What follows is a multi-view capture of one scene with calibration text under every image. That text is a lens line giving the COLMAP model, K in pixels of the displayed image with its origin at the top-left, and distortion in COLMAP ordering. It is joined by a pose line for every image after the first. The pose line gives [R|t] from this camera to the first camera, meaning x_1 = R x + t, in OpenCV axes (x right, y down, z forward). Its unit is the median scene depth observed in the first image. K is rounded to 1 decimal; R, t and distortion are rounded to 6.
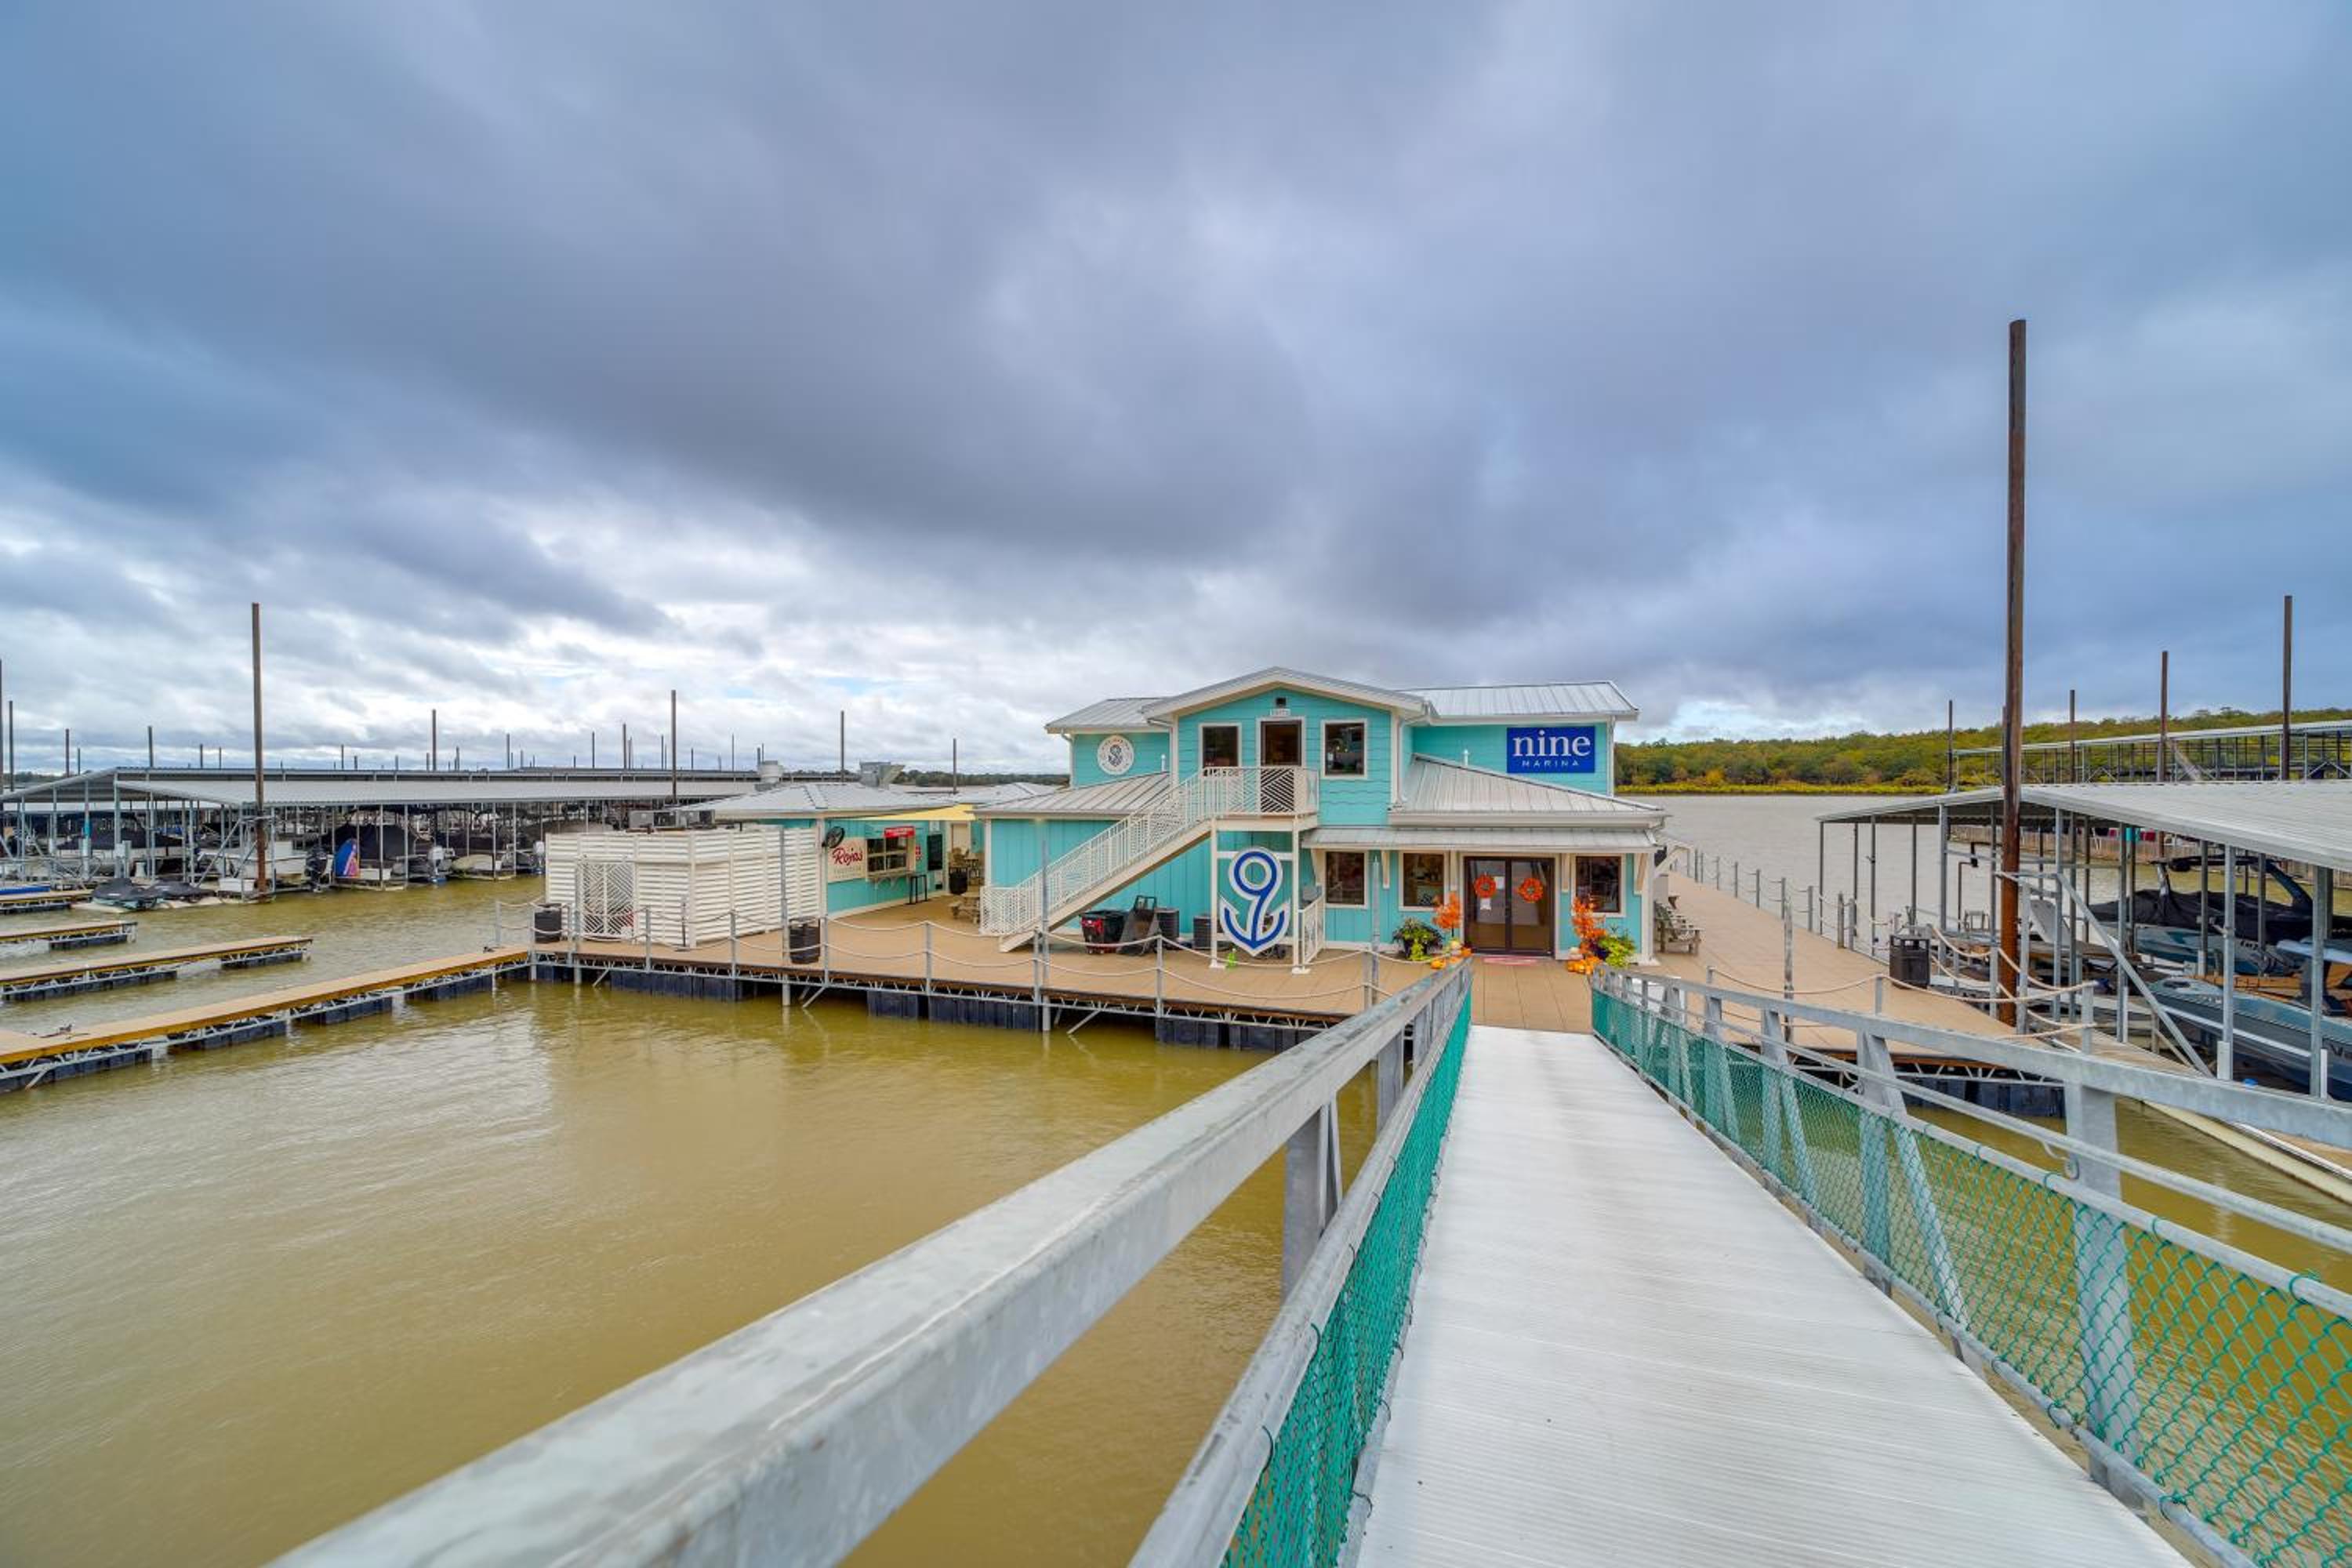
lens RADIAL K [[891.2, 0, 1176.0], [0, 891.2, 784.0], [0, 0, 1]] dist [-0.022778, 0.000191]
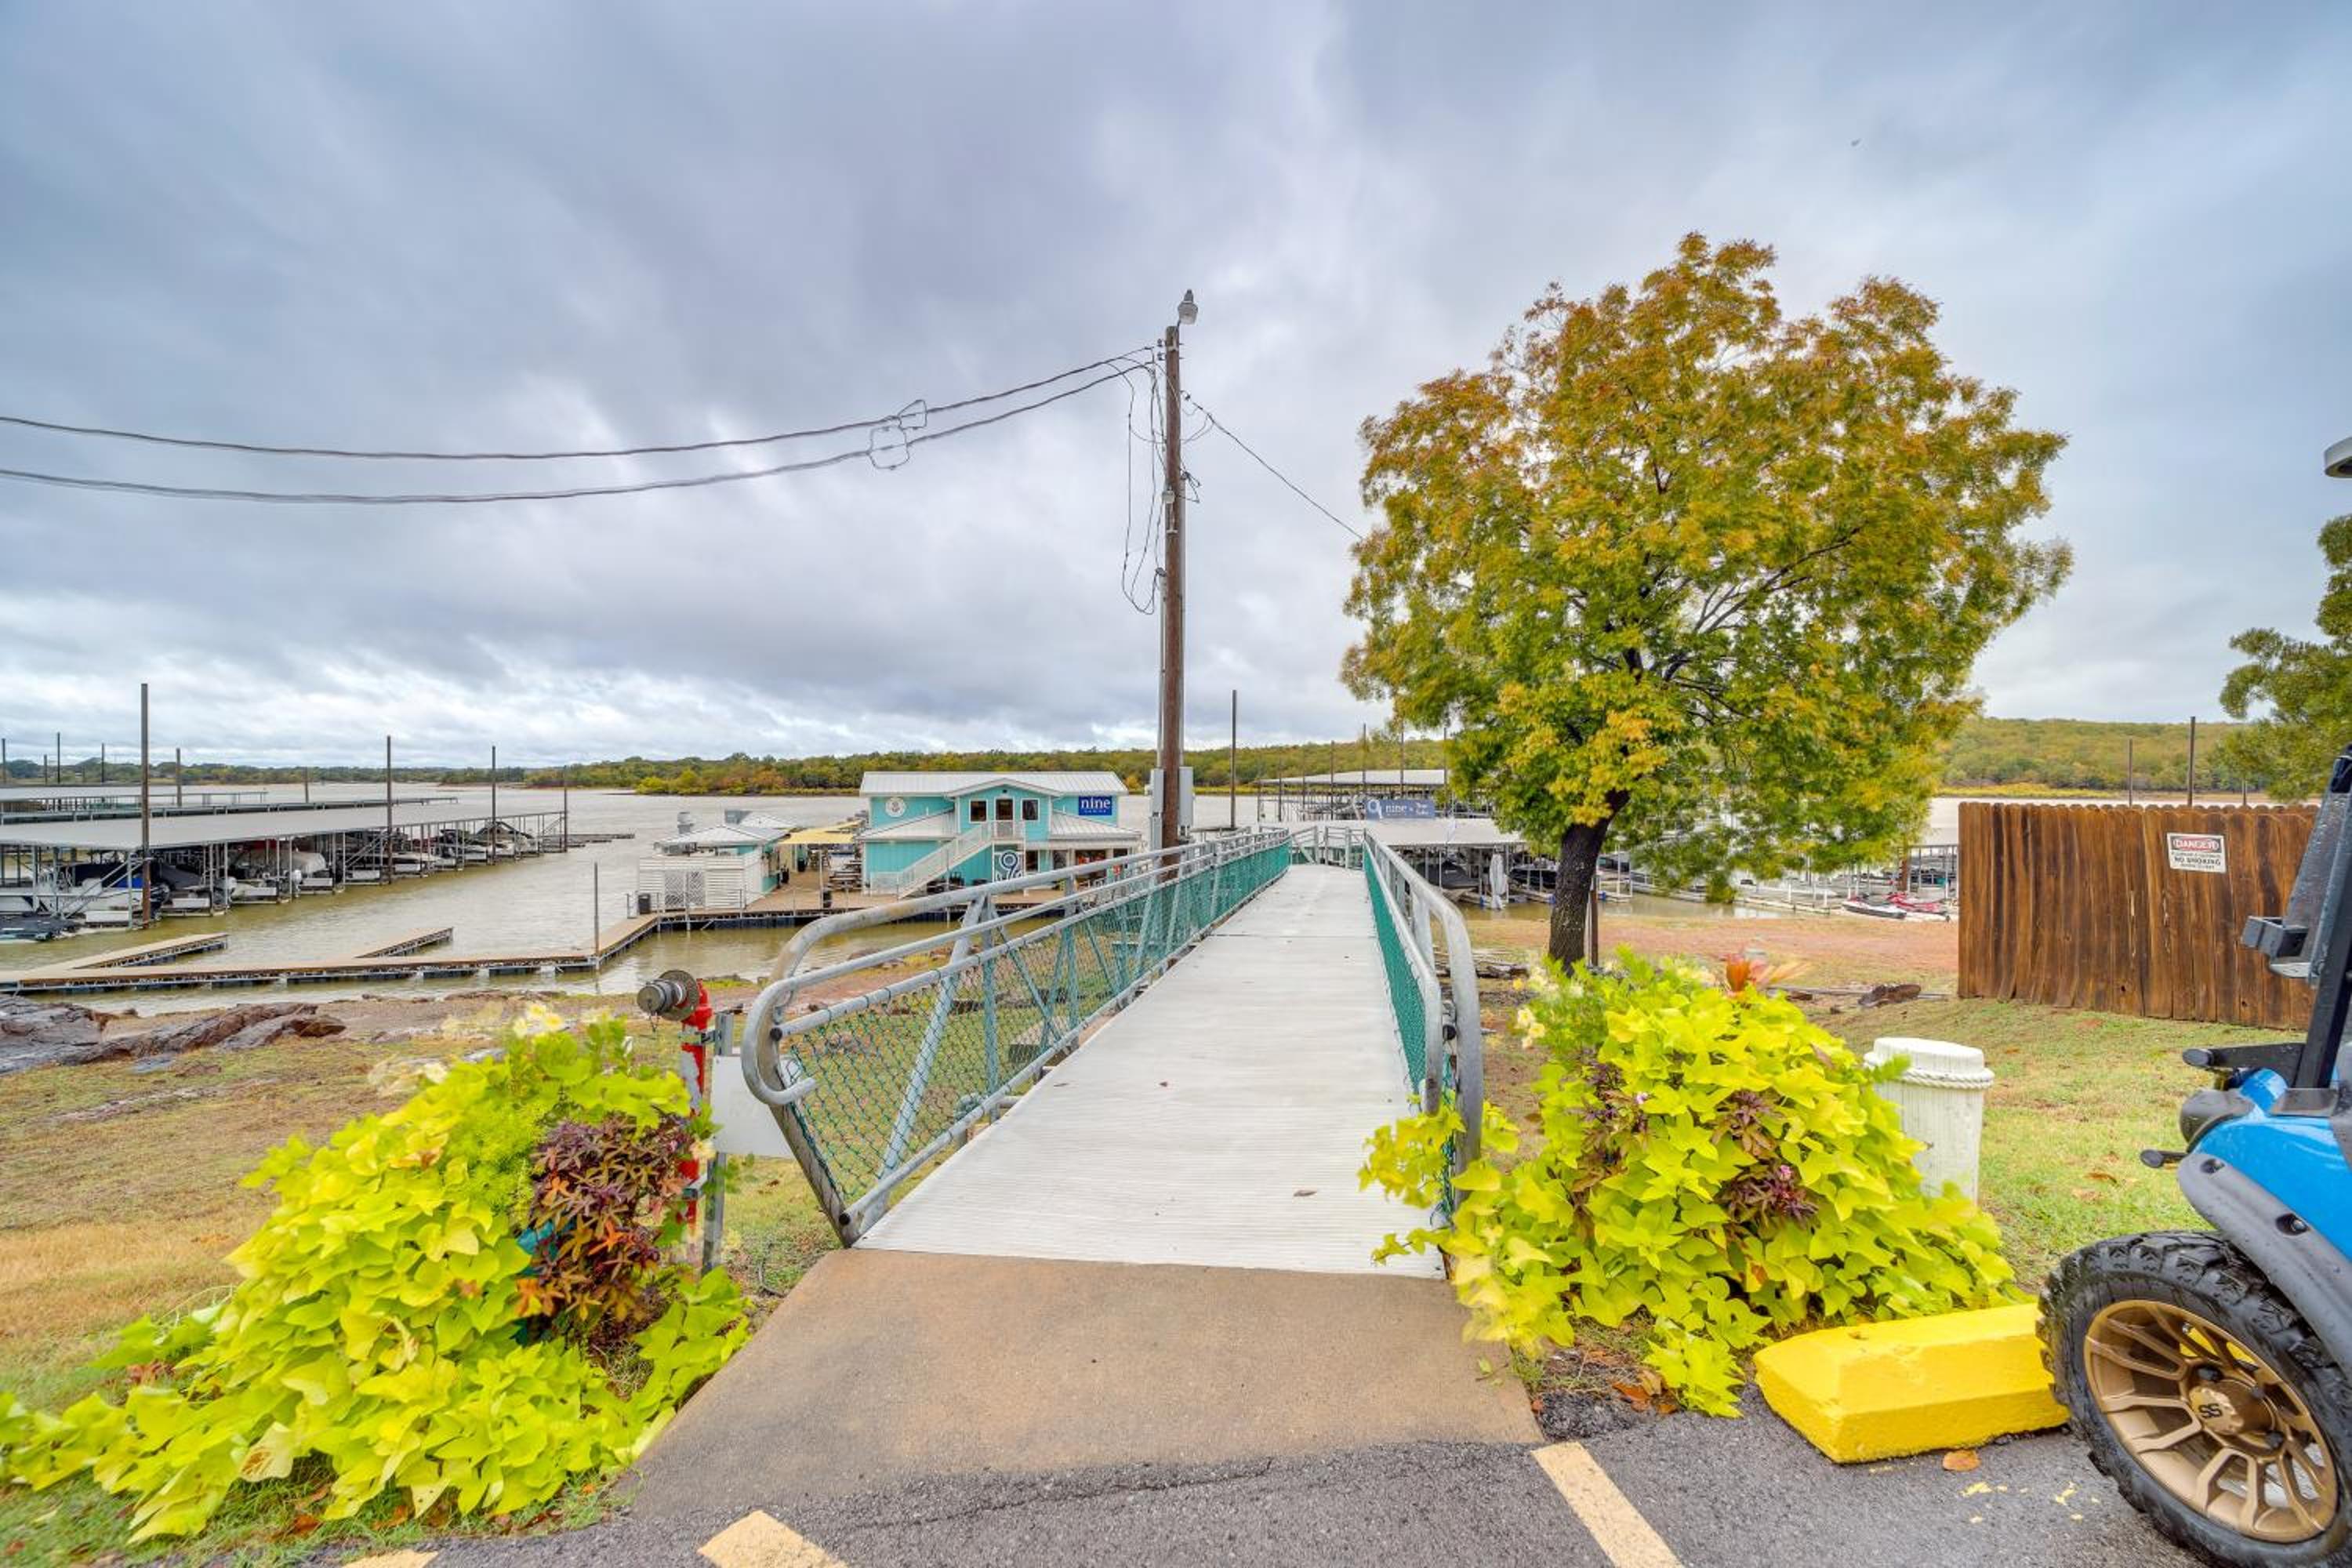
lens RADIAL K [[891.2, 0, 1176.0], [0, 891.2, 784.0], [0, 0, 1]] dist [-0.022778, 0.000191]
pose [[0.825991, 0.001361, 0.563682, -0.805077], [-0.003611, 0.999989, 0.002877, -0.110645], [-0.563672, -0.004412, 0.825987, -1.190757]]
